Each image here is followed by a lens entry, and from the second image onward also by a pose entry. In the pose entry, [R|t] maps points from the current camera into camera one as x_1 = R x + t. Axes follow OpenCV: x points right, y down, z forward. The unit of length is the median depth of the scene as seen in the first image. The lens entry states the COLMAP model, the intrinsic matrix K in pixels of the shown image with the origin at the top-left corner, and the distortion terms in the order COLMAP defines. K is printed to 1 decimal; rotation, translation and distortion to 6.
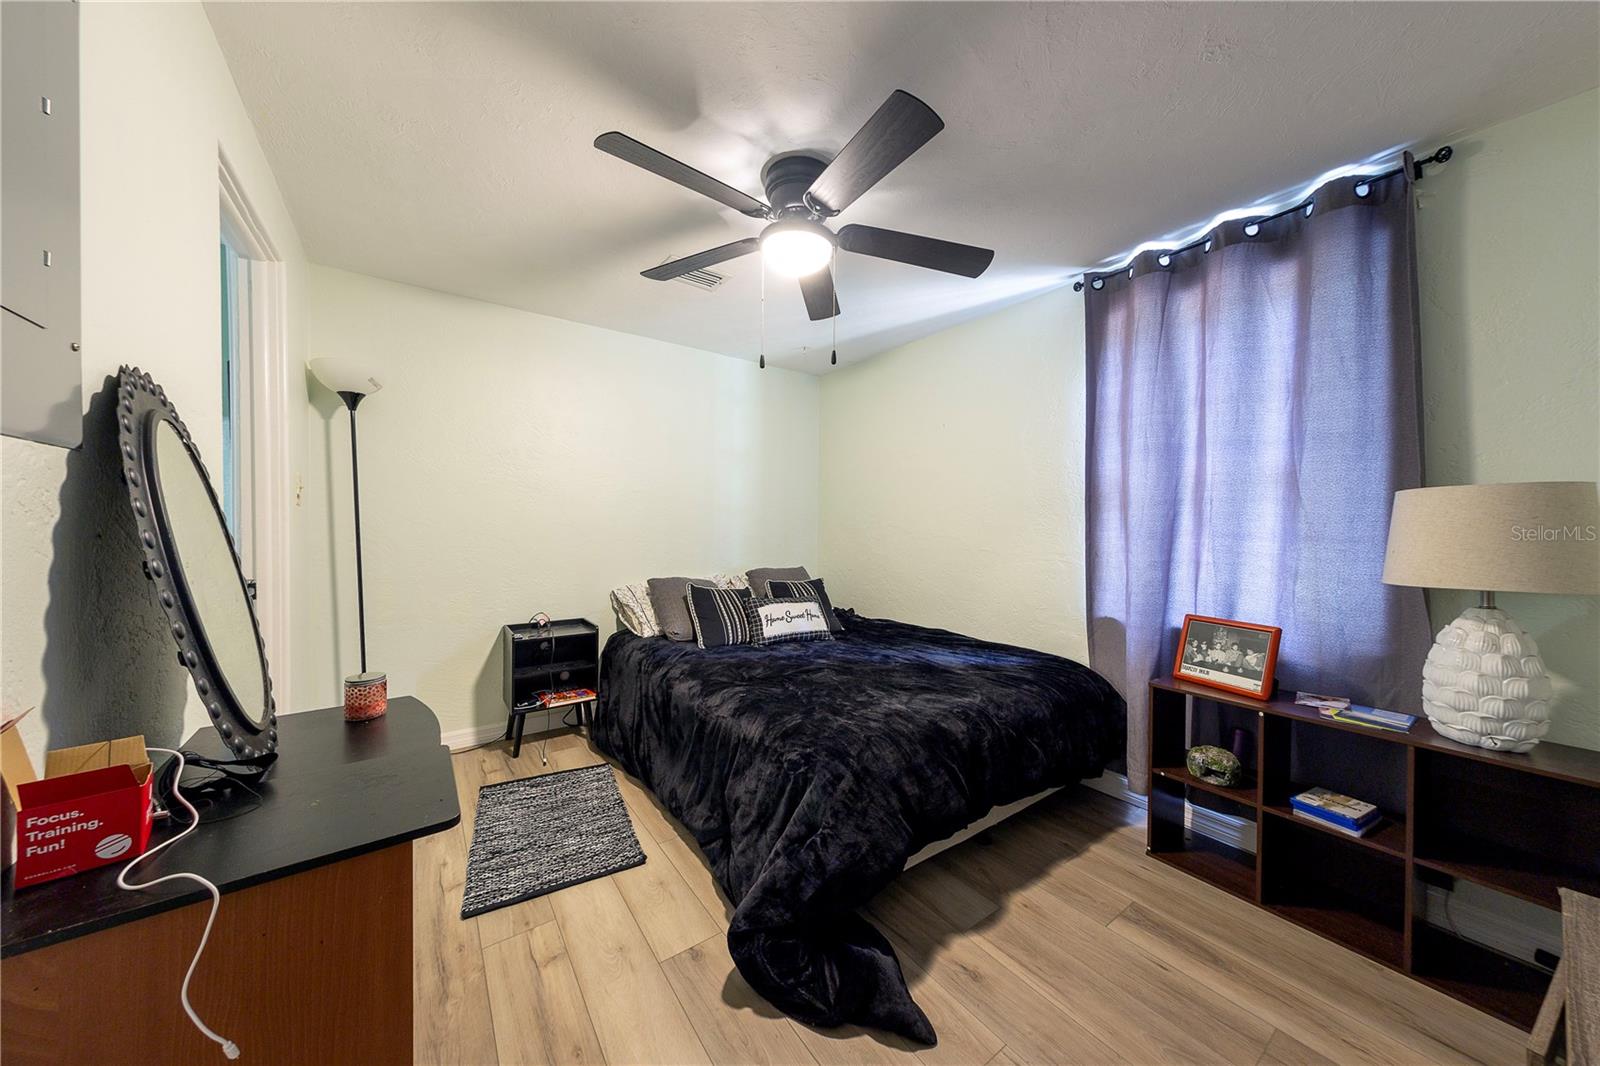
lens RADIAL K [[541.8, 0, 802.7], [0, 541.8, 531.0], [0, 0, 1]] dist [0.008873, 0.000010]
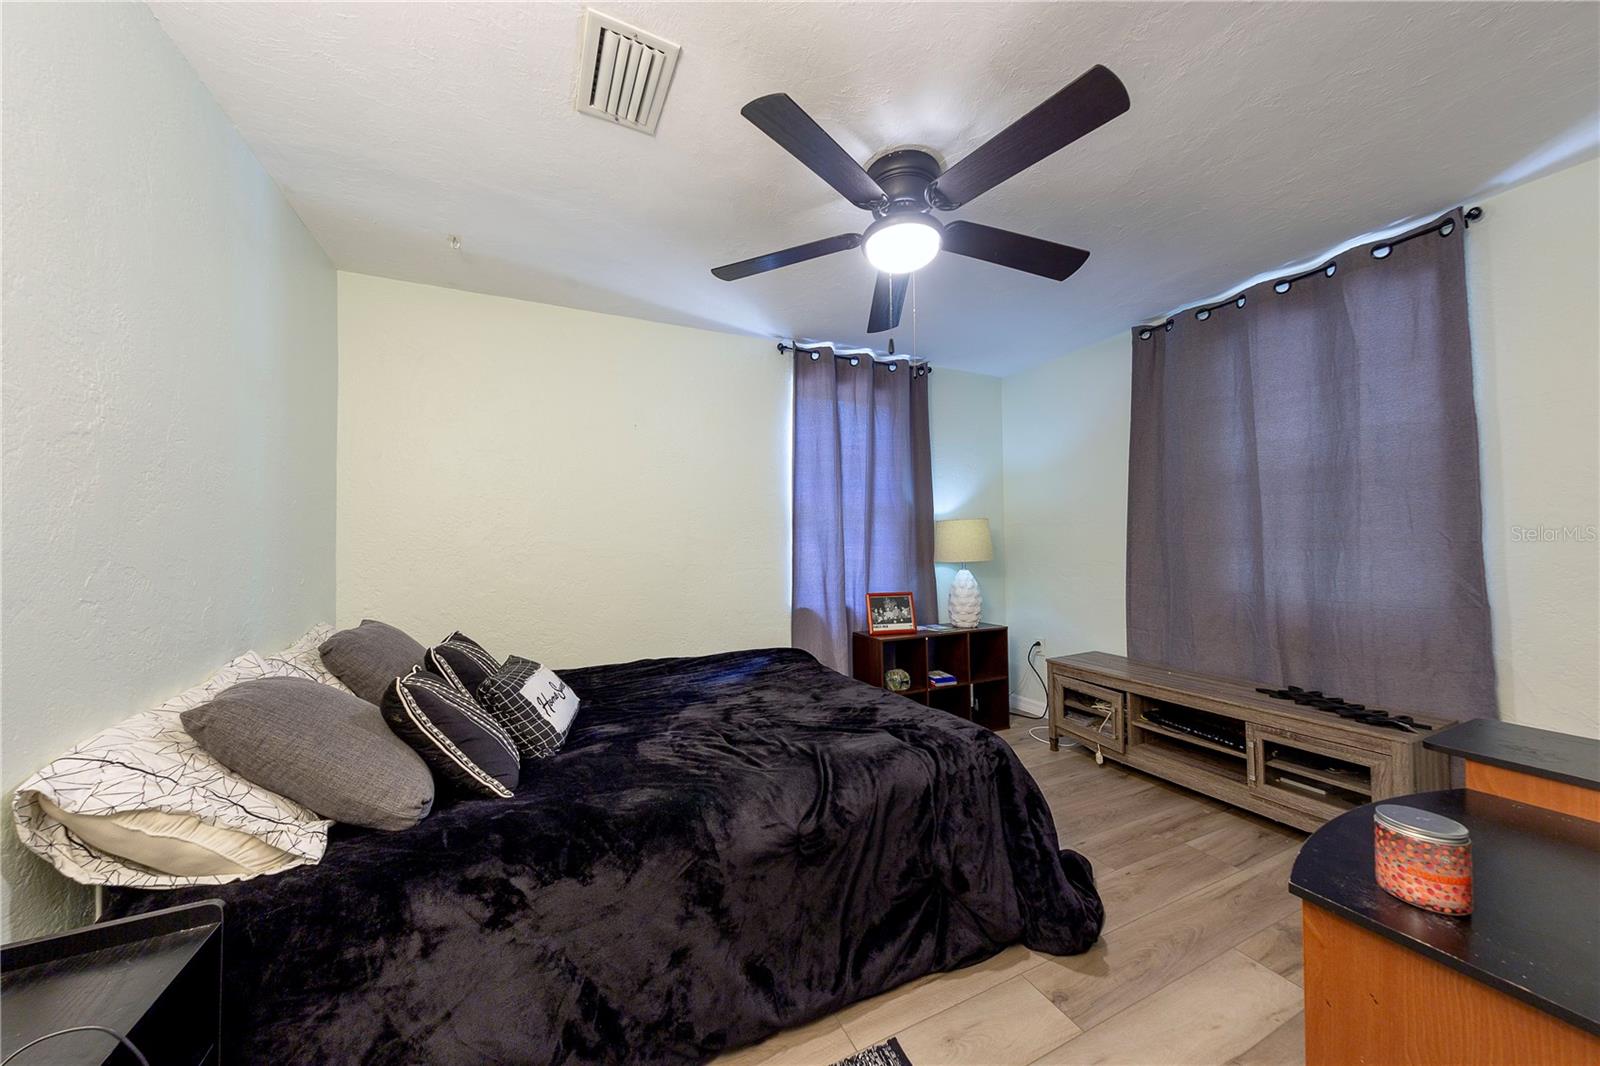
lens RADIAL K [[541.8, 0, 802.7], [0, 541.8, 531.0], [0, 0, 1]] dist [0.008873, 0.000010]
pose [[0.178109, 0.007114, 0.983985, -0.896509], [0.024199, 0.999640, -0.011607, -0.014800], [-0.983713, 0.025879, 0.177873, 0.930726]]
